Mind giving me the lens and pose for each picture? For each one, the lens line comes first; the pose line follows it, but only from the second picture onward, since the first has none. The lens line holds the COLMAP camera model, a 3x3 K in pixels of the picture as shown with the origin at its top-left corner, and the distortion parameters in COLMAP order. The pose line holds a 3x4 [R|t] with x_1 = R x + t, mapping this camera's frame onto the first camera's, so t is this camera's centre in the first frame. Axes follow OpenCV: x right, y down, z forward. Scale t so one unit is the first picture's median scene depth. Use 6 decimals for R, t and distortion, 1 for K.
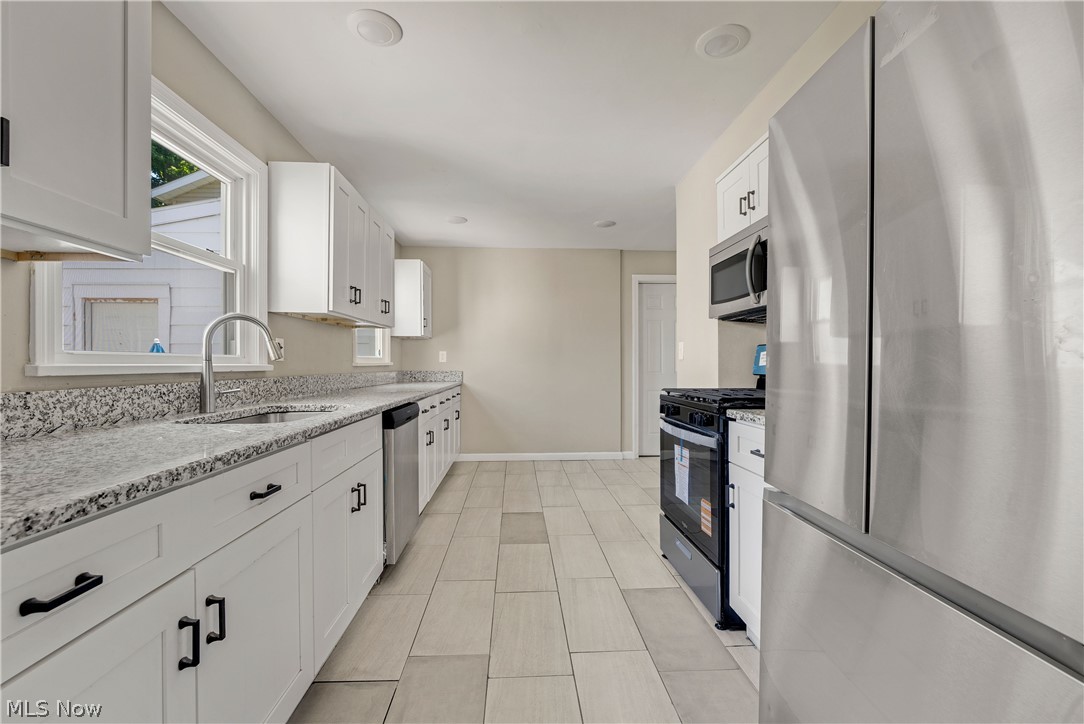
lens RADIAL K [[456.6, 0, 542.0], [0, 456.6, 362.0], [0, 0, 1]] dist [-0.018672, 0.000004]
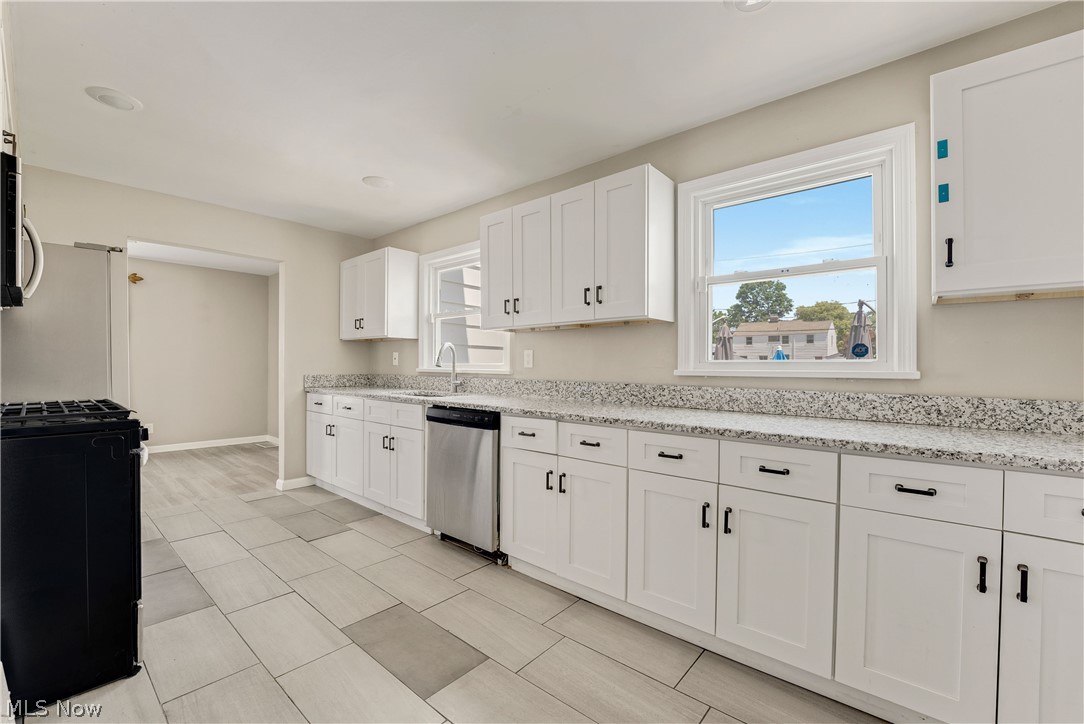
lens RADIAL K [[456.6, 0, 542.0], [0, 456.6, 362.0], [0, 0, 1]] dist [-0.018672, 0.000004]
pose [[-0.692741, -0.009269, -0.721127, 0.380973], [-0.004801, 0.999955, -0.008241, -0.009342], [0.721171, -0.002247, -0.692754, 2.134846]]
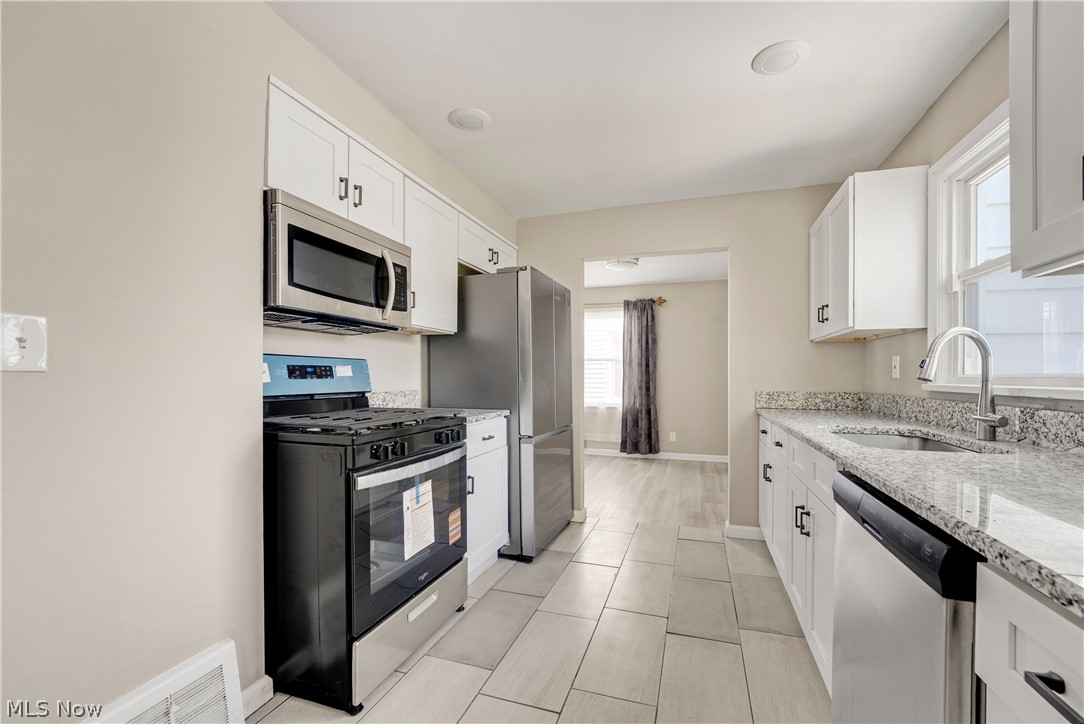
lens RADIAL K [[448.8, 0, 544.6], [0, 448.8, 374.7], [0, 0, 1]] dist [-0.019981, 0.000415]
pose [[-0.929869, -0.004458, 0.367864, -0.186470], [-0.006970, 0.999961, -0.005501, -0.005394], [-0.367825, -0.007679, -0.929864, 1.666261]]
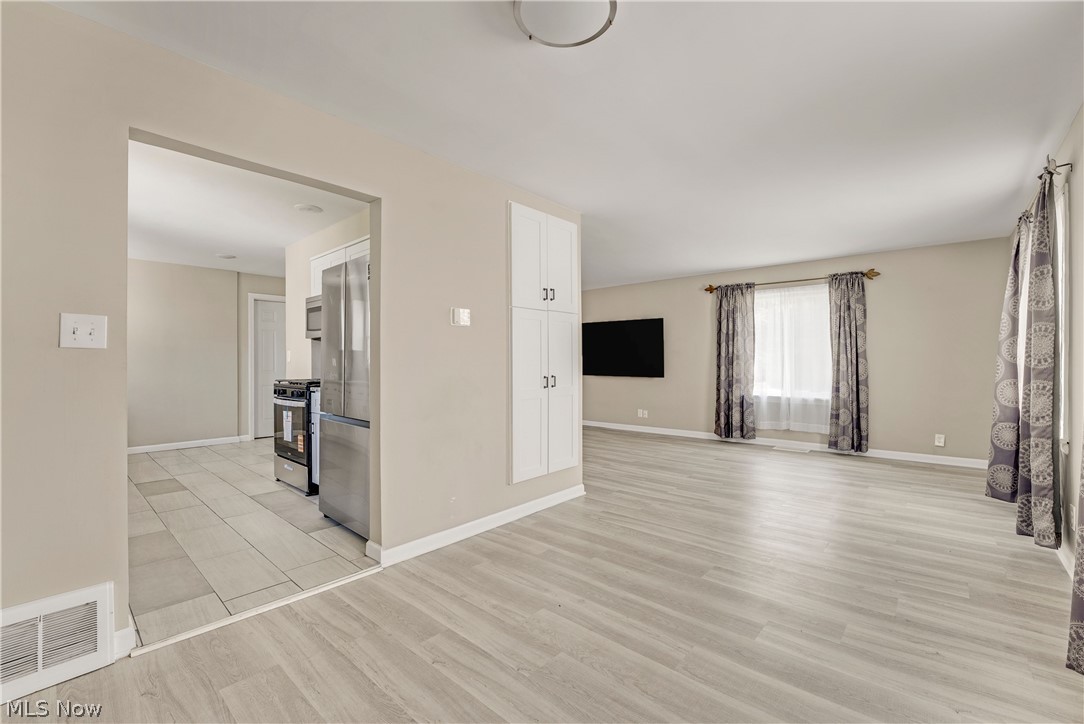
lens RADIAL K [[456.6, 0, 542.0], [0, 456.6, 362.0], [0, 0, 1]] dist [-0.018672, 0.000004]
pose [[0.703672, 0.000752, 0.710524, -0.258840], [-0.000510, 1.000000, -0.000553, -0.007340], [-0.710524, 0.000026, 0.703673, -0.975940]]
